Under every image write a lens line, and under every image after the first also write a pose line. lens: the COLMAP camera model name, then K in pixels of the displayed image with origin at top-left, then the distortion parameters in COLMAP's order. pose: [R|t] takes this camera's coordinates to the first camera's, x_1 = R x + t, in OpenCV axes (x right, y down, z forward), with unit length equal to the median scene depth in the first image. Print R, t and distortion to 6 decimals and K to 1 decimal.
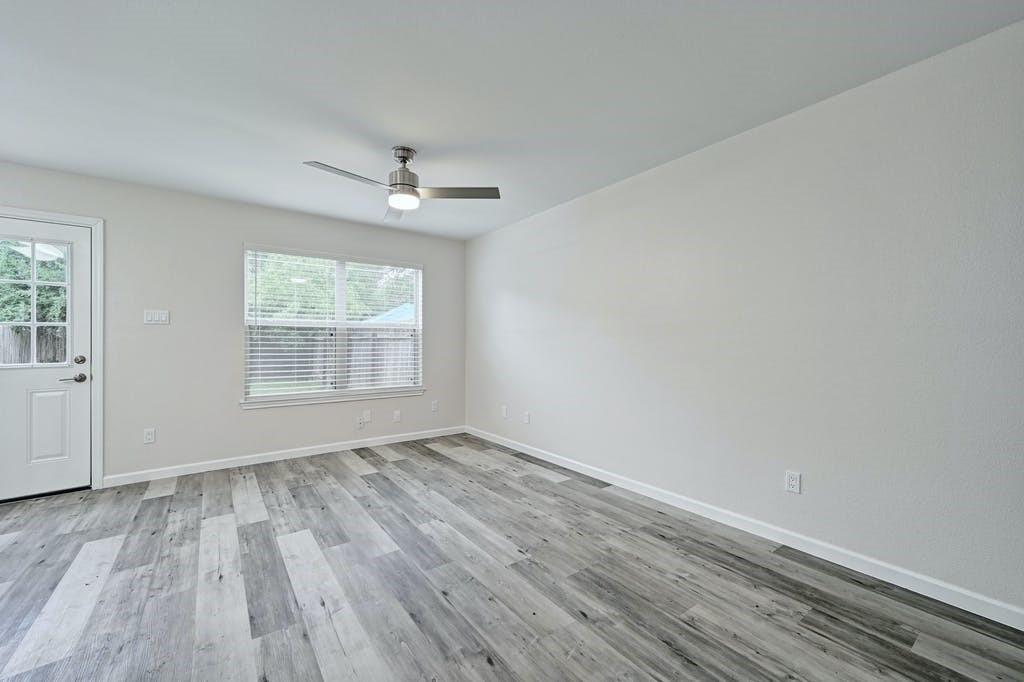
lens RADIAL K [[405.8, 0, 510.3], [0, 405.8, 340.1], [0, 0, 1]] dist [0.008911, -0.001367]
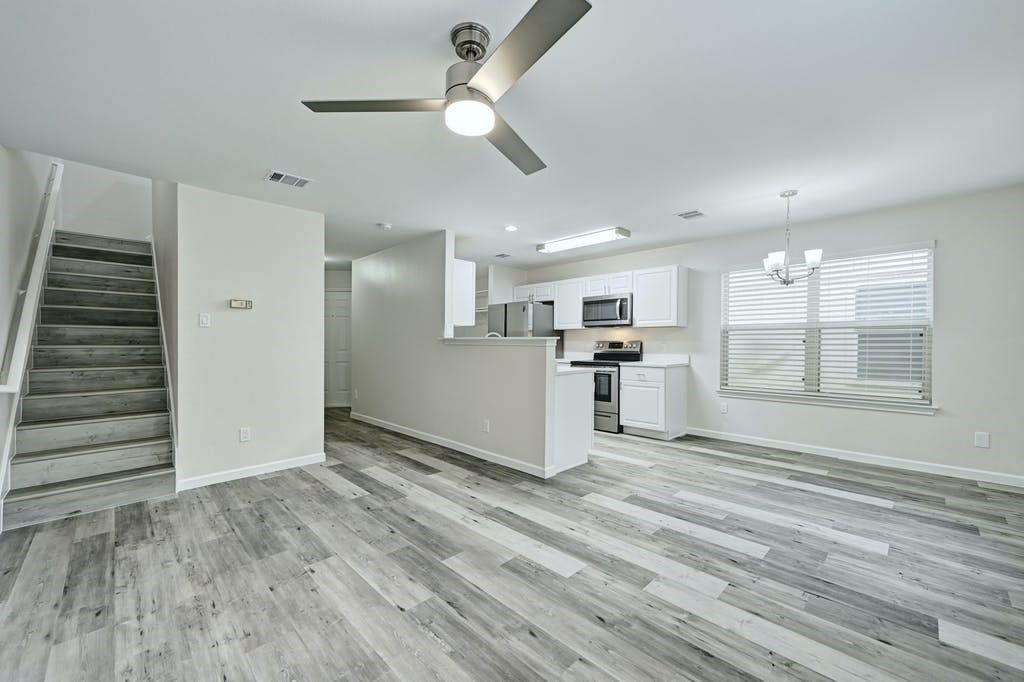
lens RADIAL K [[405.8, 0, 516.6], [0, 405.8, 348.9], [0, 0, 1]] dist [0.008911, -0.001367]
pose [[-0.987851, 0.012700, -0.154884, -0.247450], [0.010747, 0.999852, 0.013441, -0.009308], [0.155032, 0.011613, -0.987841, 1.623581]]
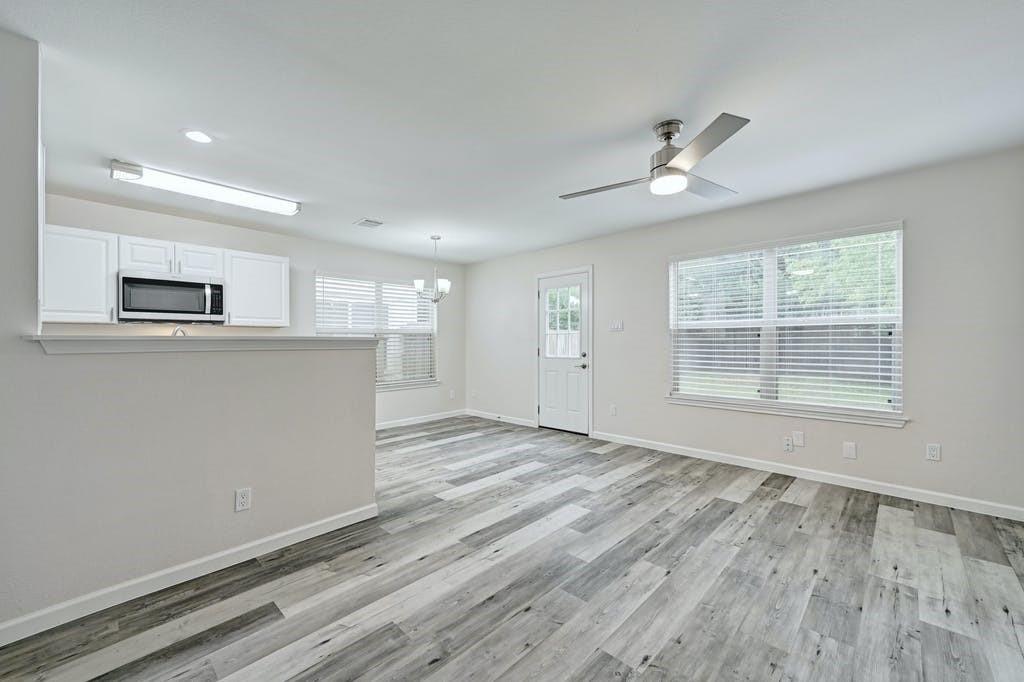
lens RADIAL K [[405.8, 0, 515.2], [0, 405.8, 335.1], [0, 0, 1]] dist [0.008911, -0.001367]
pose [[0.177151, -0.012459, -0.984105, 0.537774], [0.013985, 0.999851, -0.010141, -0.016846], [0.984084, -0.011966, 0.177298, 0.538725]]
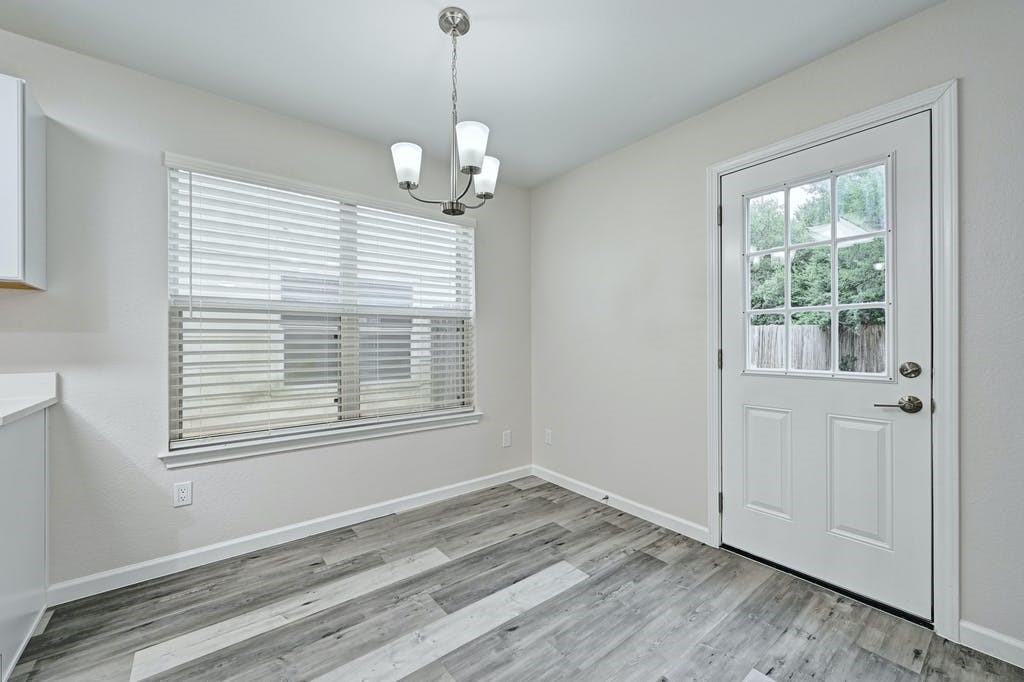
lens RADIAL K [[405.8, 0, 511.6], [0, 405.8, 345.7], [0, 0, 1]] dist [0.008911, -0.001367]
pose [[0.038232, 0.011724, -0.999200, -0.660779], [0.008714, 0.999889, 0.012065, 0.009617], [0.999231, -0.009168, 0.038125, 0.569155]]
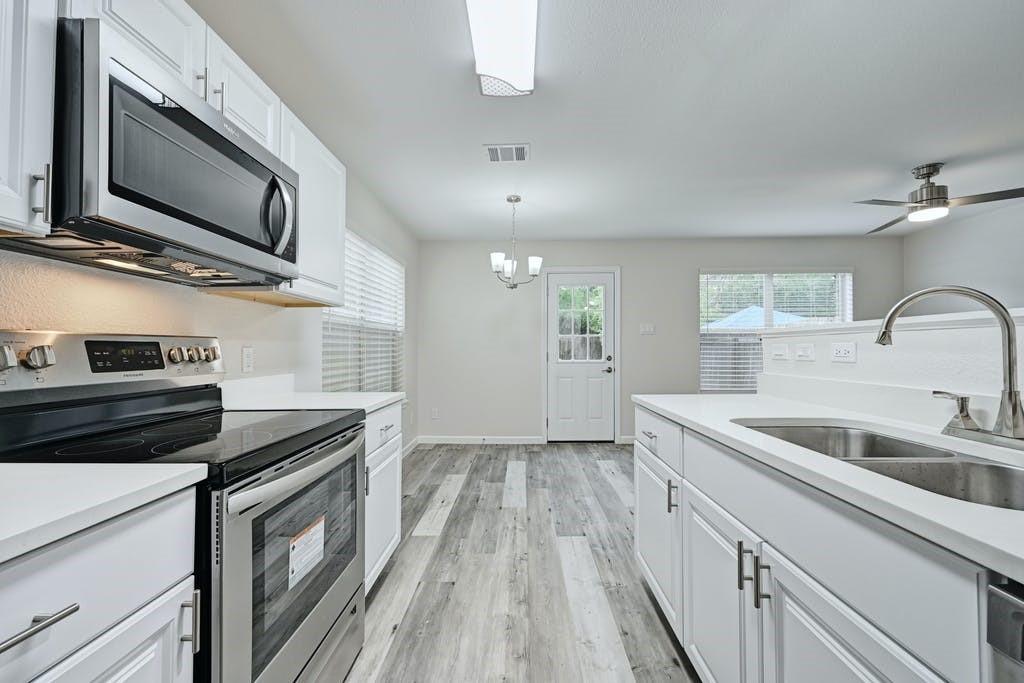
lens RADIAL K [[405.8, 0, 519.0], [0, 405.8, 343.7], [0, 0, 1]] dist [0.008911, -0.001367]
pose [[0.801813, -0.003548, -0.597565, -0.484079], [0.002593, 0.999994, -0.002458, -0.004234], [0.597570, 0.000422, 0.801817, -0.498892]]
